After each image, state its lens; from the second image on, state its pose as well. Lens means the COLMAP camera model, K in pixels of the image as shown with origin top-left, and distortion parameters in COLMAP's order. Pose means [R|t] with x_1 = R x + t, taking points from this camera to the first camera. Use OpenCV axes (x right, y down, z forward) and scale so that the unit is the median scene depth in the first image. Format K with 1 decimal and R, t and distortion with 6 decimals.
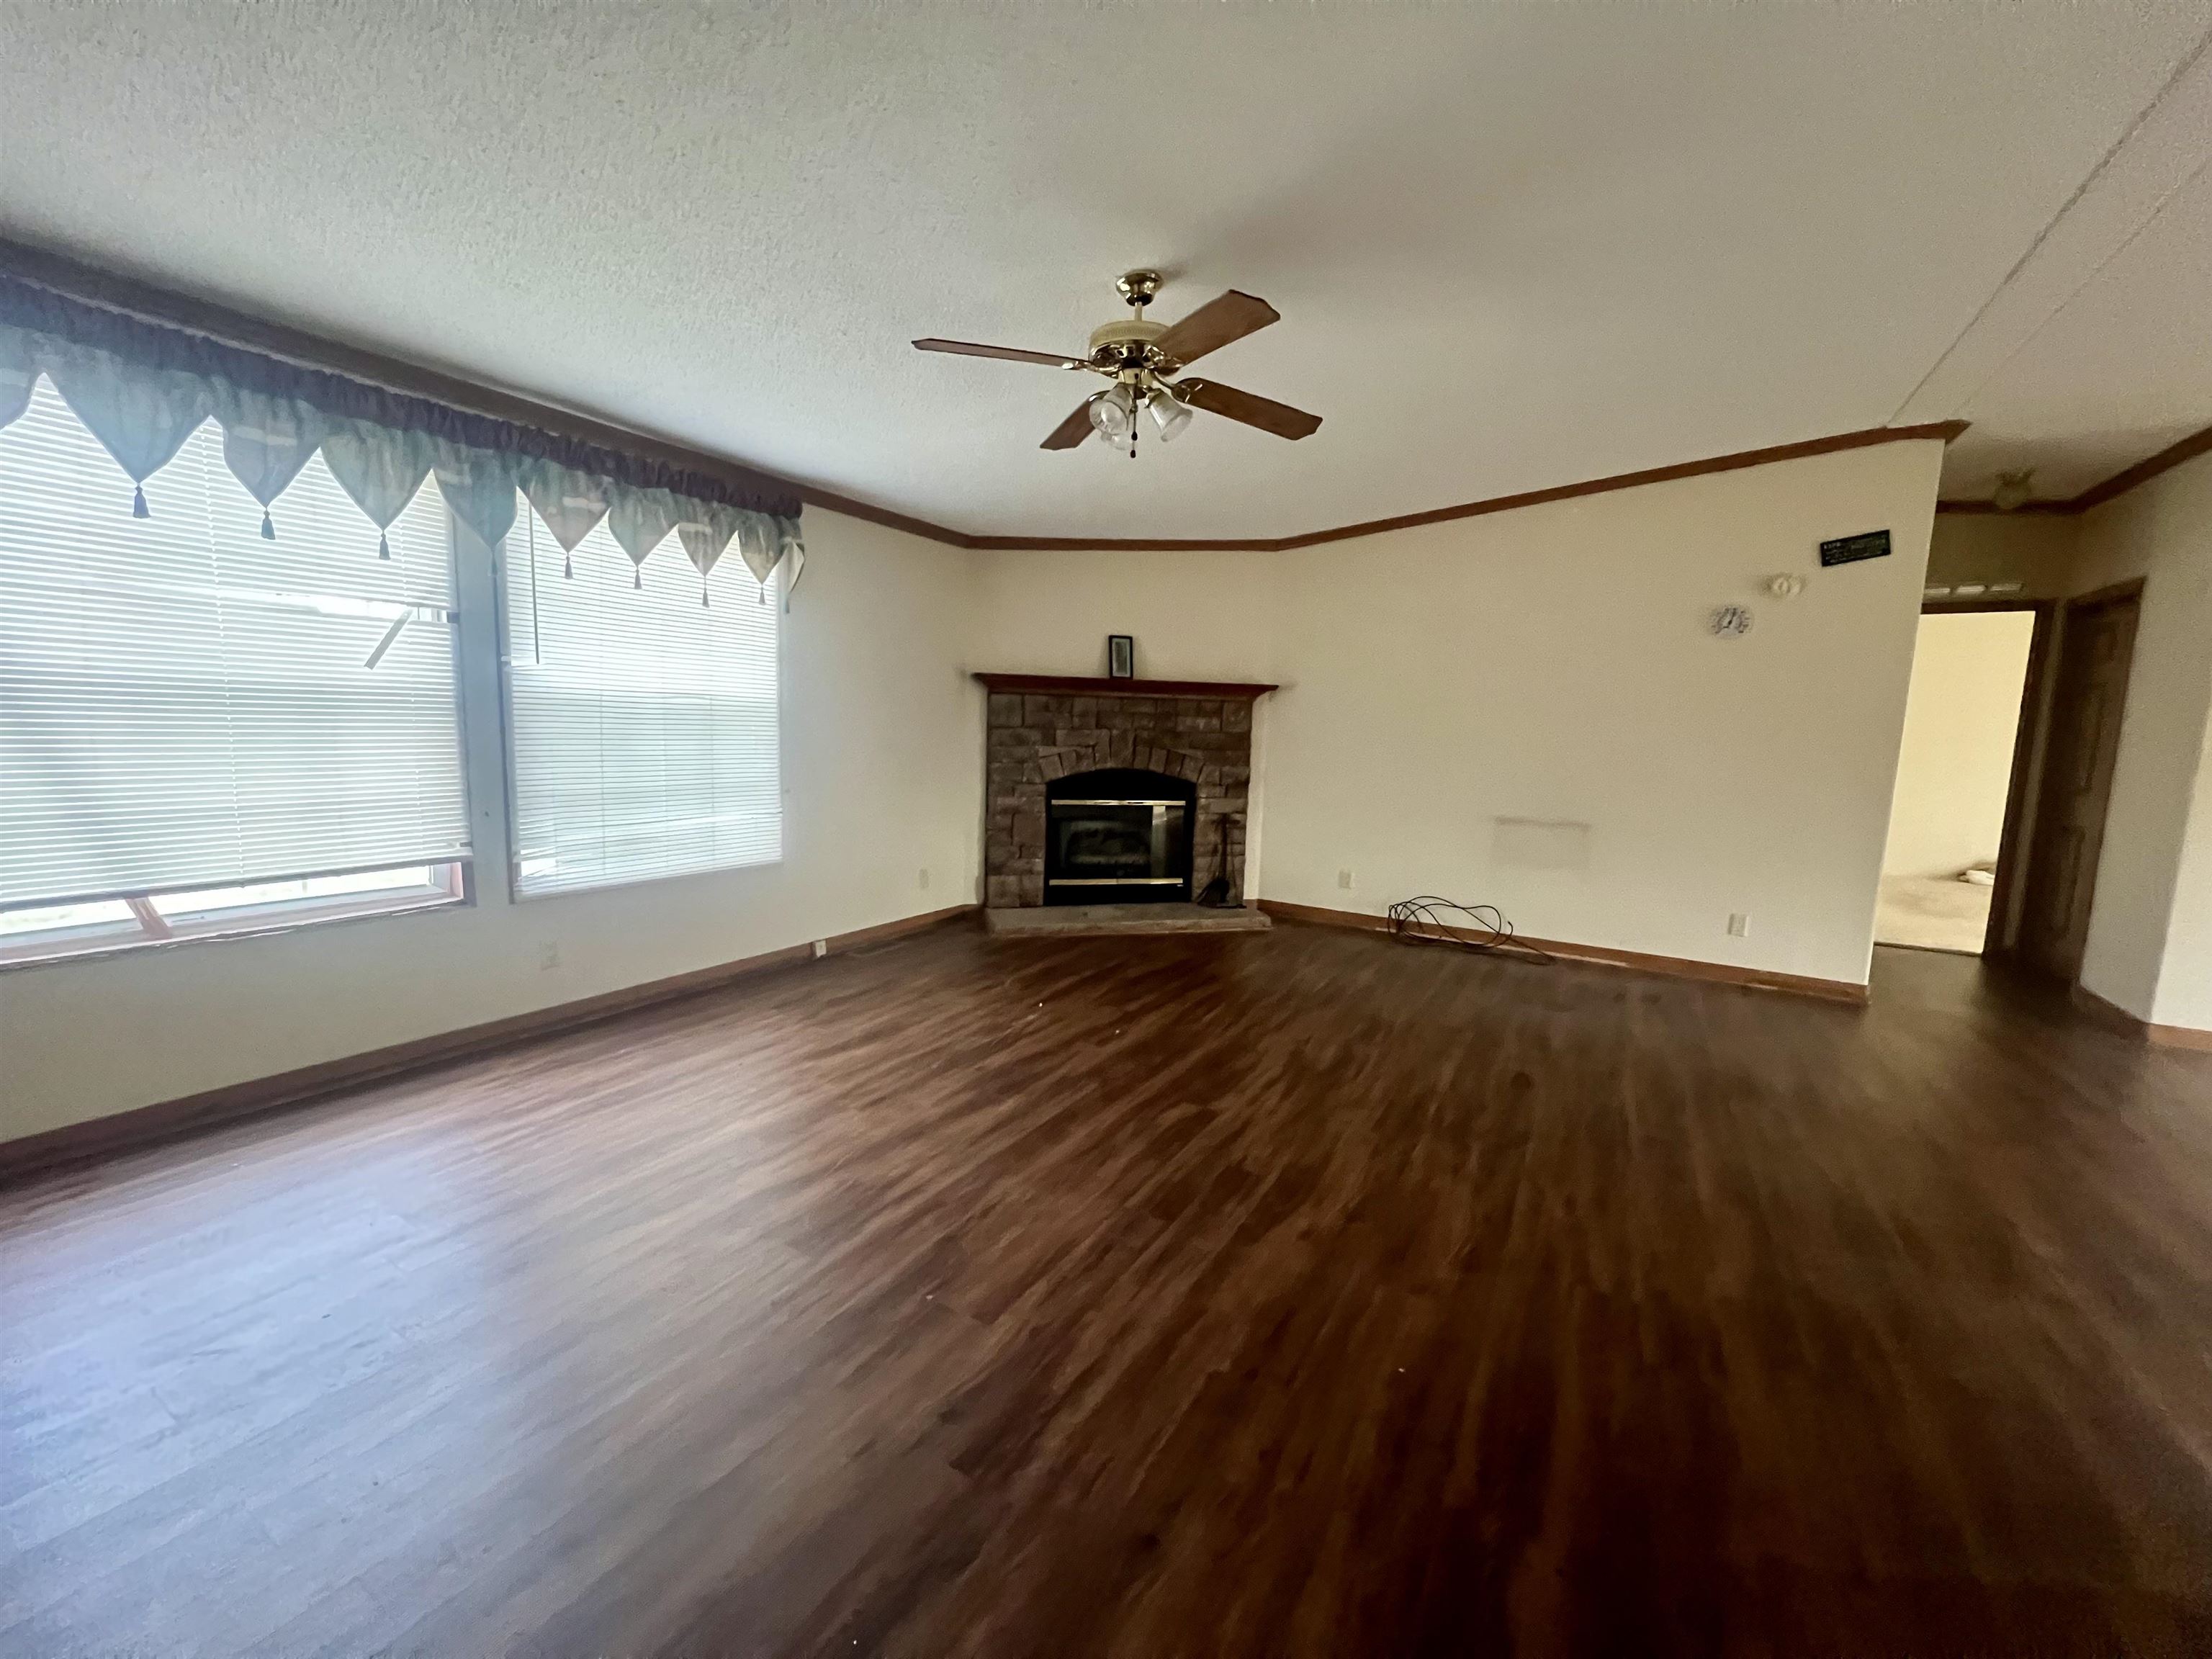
lens RADIAL K [[885.9, 0, 1106.0], [0, 885.9, 829.5], [0, 0, 1]] dist [0.009742, -0.000226]
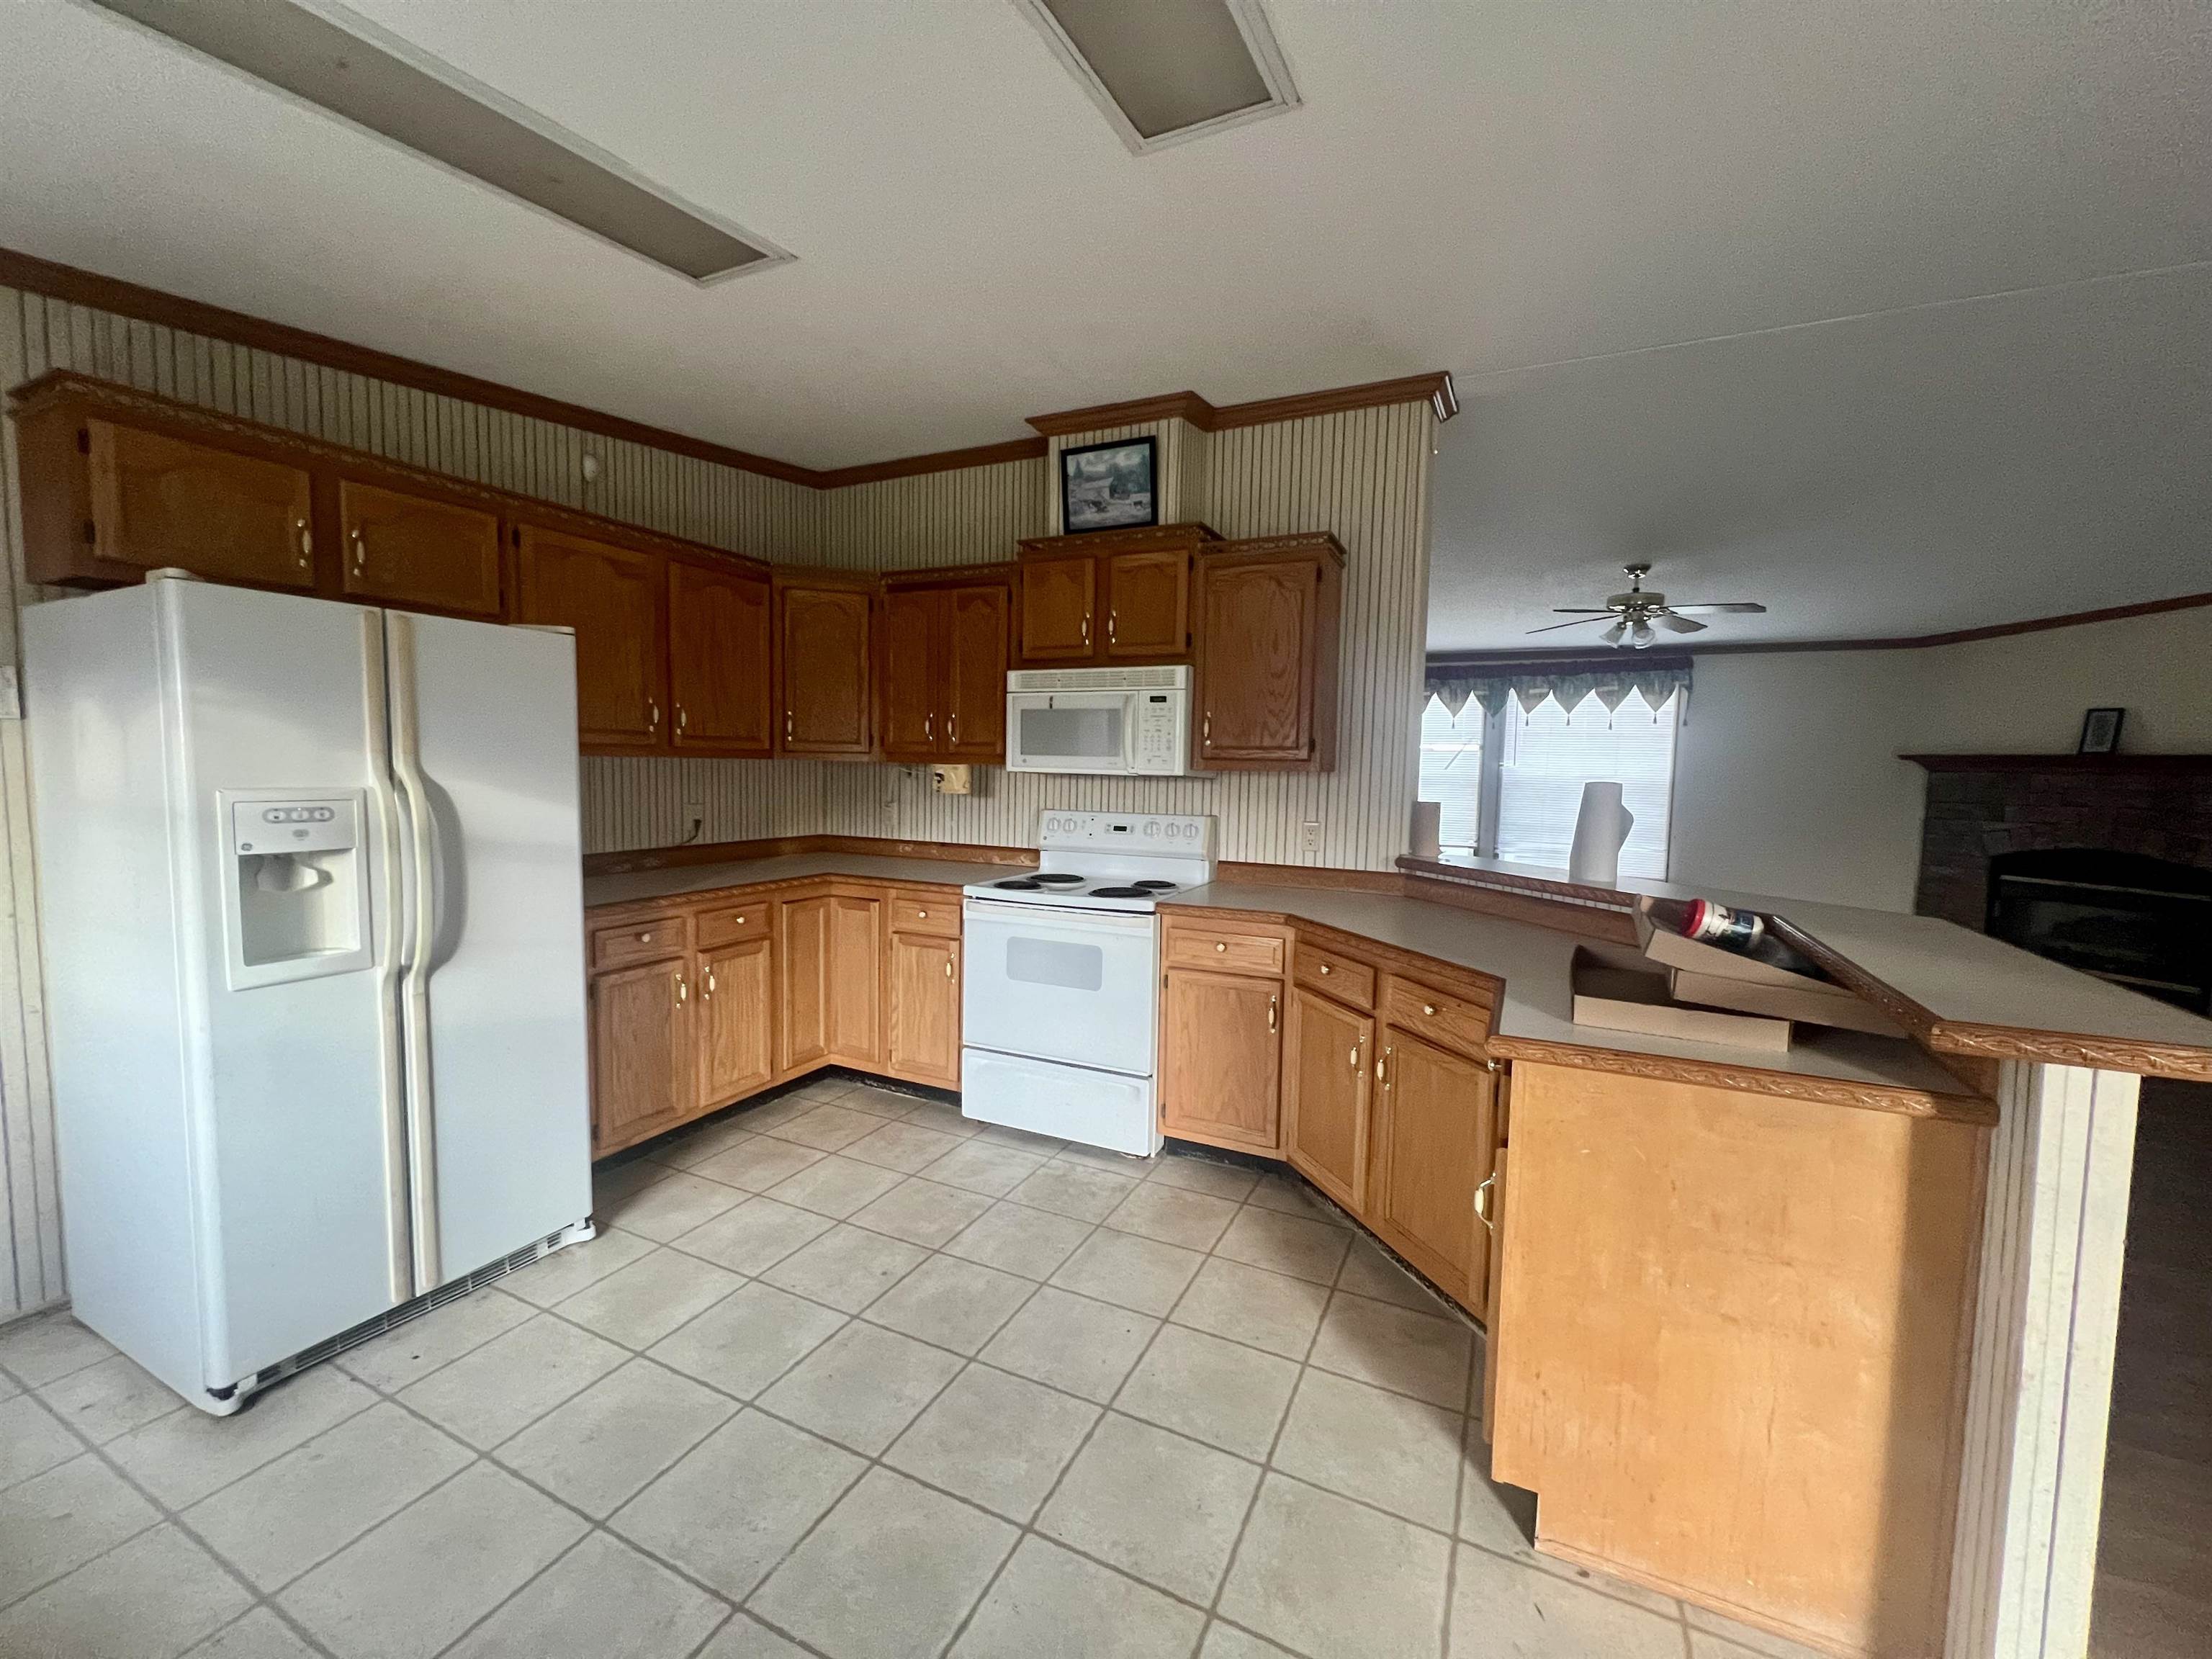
lens RADIAL K [[885.9, 0, 1106.0], [0, 885.9, 829.5], [0, 0, 1]] dist [0.009742, -0.000226]
pose [[0.079608, 0.050684, -0.995537, 0.908411], [-0.139296, 0.989473, 0.039236, 0.018090], [0.987046, 0.135551, 0.085830, -0.108881]]
